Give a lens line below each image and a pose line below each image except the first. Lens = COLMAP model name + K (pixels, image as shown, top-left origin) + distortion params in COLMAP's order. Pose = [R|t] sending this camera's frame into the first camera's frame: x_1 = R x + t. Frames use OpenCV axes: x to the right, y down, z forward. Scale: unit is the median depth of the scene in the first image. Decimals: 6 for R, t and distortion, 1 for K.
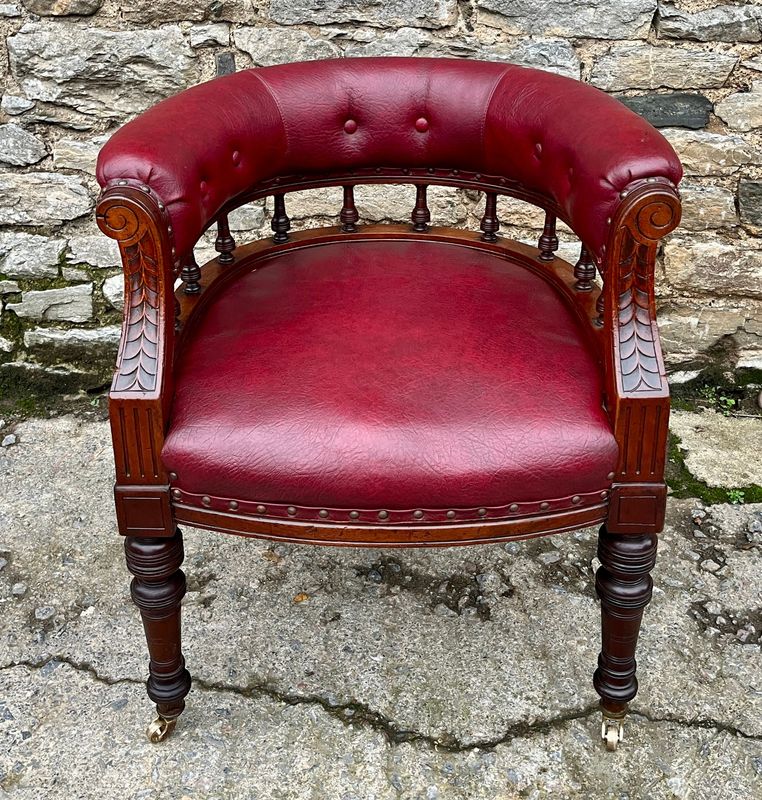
lens RADIAL K [[947.8, 0, 378.1], [0, 947.8, 295.4], [0, 0, 1]] dist [0.026385, -0.028072]
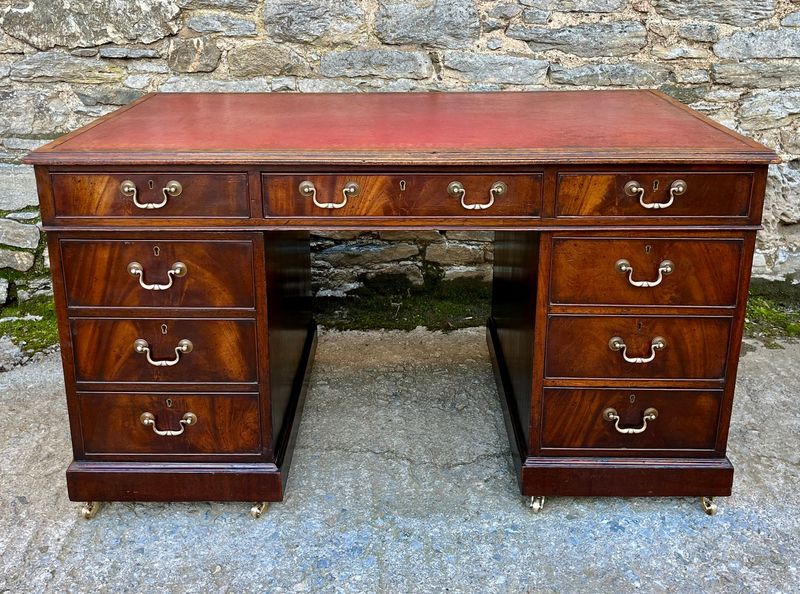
lens RADIAL K [[826.3, 0, 403.6], [0, 826.3, 233.1], [0, 0, 1]] dist [0.033203, -0.024072]
pose [[0.997564, -0.019081, 0.067101, -0.069778], [0.025661, 0.994795, -0.098614, 0.131301], [-0.064870, 0.100095, 0.992861, -0.414295]]
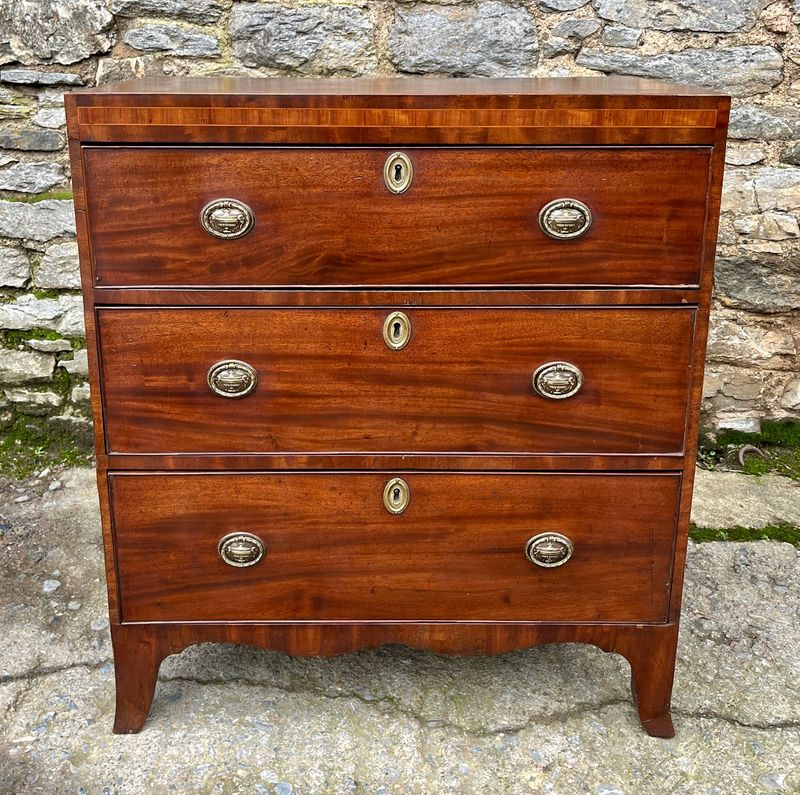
lens RADIAL K [[924.2, 0, 372.3], [0, 924.2, 287.2], [0, 0, 1]] dist [0.029557, -0.031377]
pose [[0.999798, 0.013656, 0.014762, -0.048204], [-0.011403, 0.989637, -0.143138, 0.082363], [-0.016564, 0.142941, 0.989593, -0.095886]]
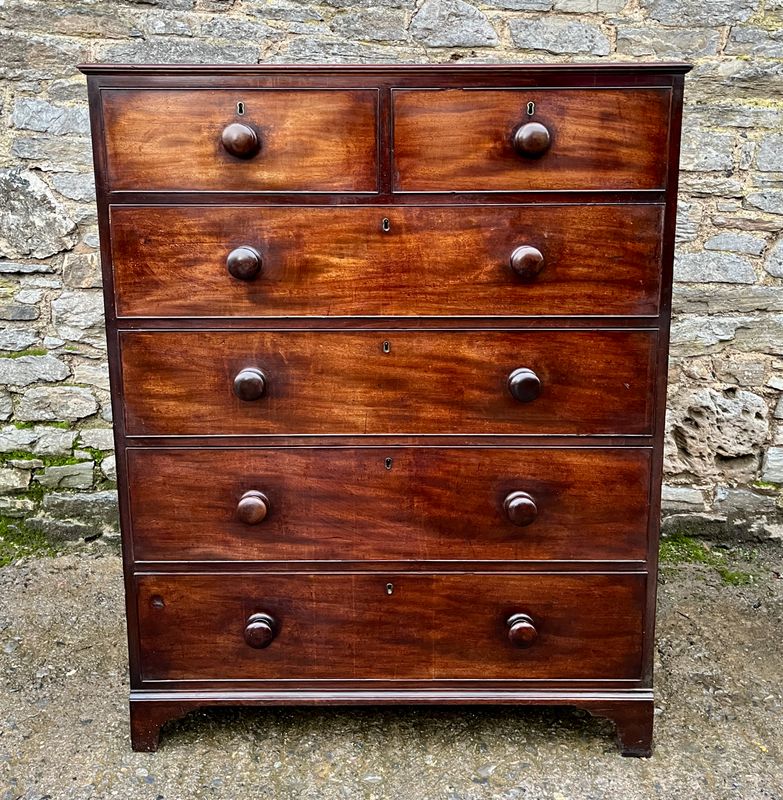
lens RADIAL K [[841.6, 0, 388.7], [0, 841.6, 320.7], [0, 0, 1]] dist [0.035330, -0.041002]
pose [[0.999651, 0.006829, 0.025522, 0.134189], [-0.001119, 0.976093, -0.217349, 0.065103], [-0.026396, 0.217245, 0.975760, -0.376000]]
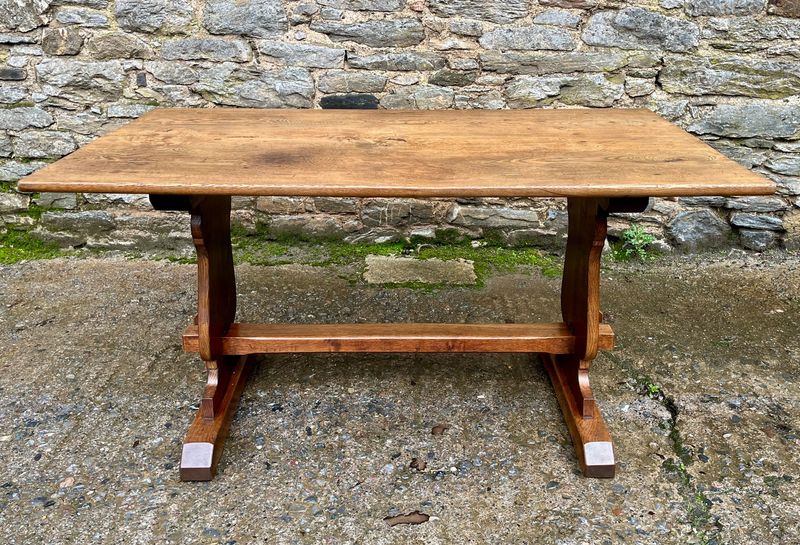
lens RADIAL K [[729.7, 0, 416.0], [0, 729.7, 188.9], [0, 0, 1]] dist [0.041359, -0.031491]
pose [[0.999987, 0.005144, 0.000505, 0.440557], [-0.005035, 0.991543, -0.129681, 0.200481], [-0.001168, 0.129677, 0.991556, -0.558278]]
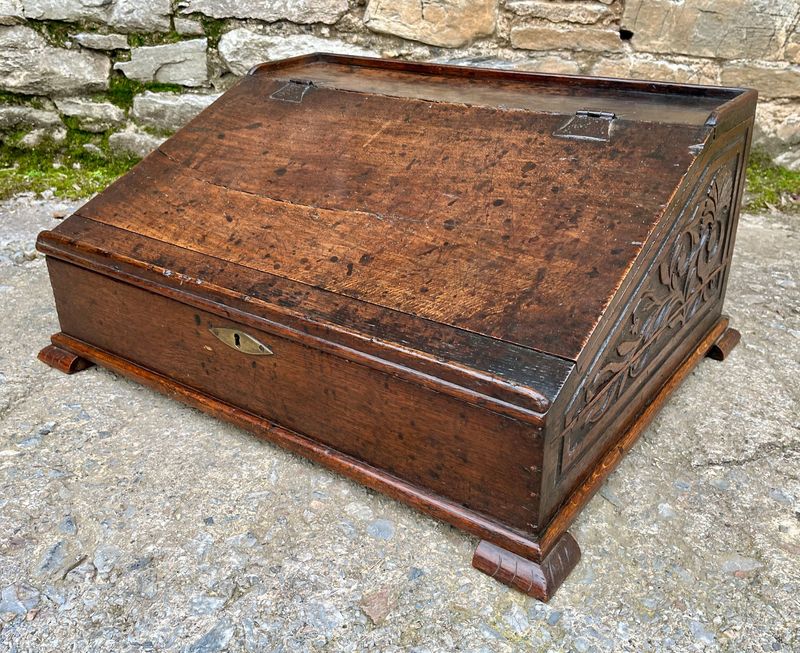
lens RADIAL K [[783.0, 0, 410.3], [0, 783.0, 300.4], [0, 0, 1]] dist [0.015237, 0.018782]
pose [[0.998520, 0.025041, -0.048288, -0.070070], [-0.023853, 0.999402, 0.025025, 0.236203], [0.048886, -0.023836, 0.998520, 0.276966]]
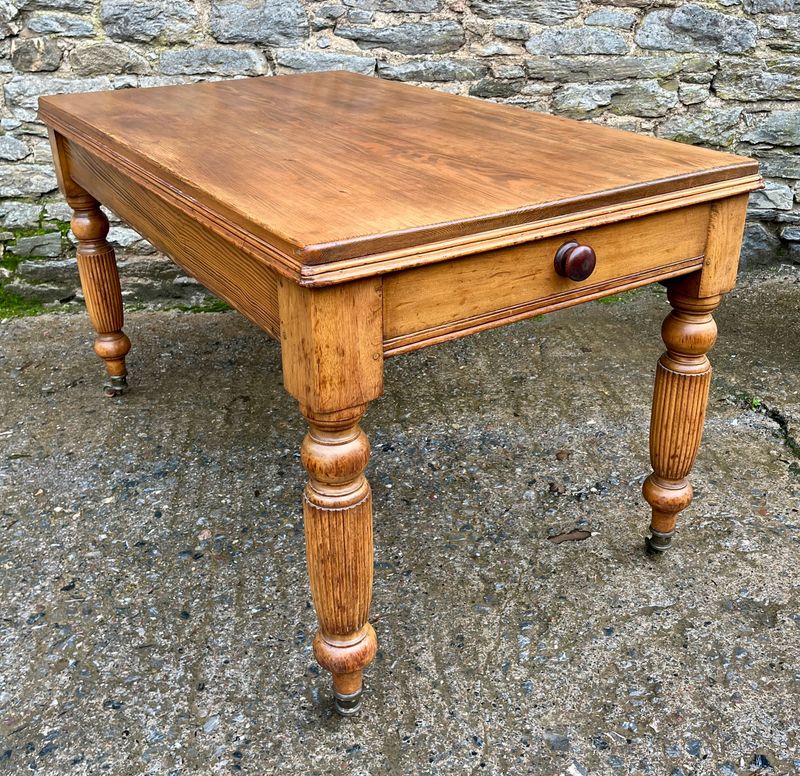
lens RADIAL K [[867.7, 0, 427.9], [0, 867.7, 313.3], [0, 0, 1]] dist [0.015002, 0.016895]
pose [[0.989900, -0.052343, 0.131749, 0.141667], [0.056510, 0.998007, -0.028085, 0.230866], [-0.130016, 0.035247, 0.990885, -0.654257]]
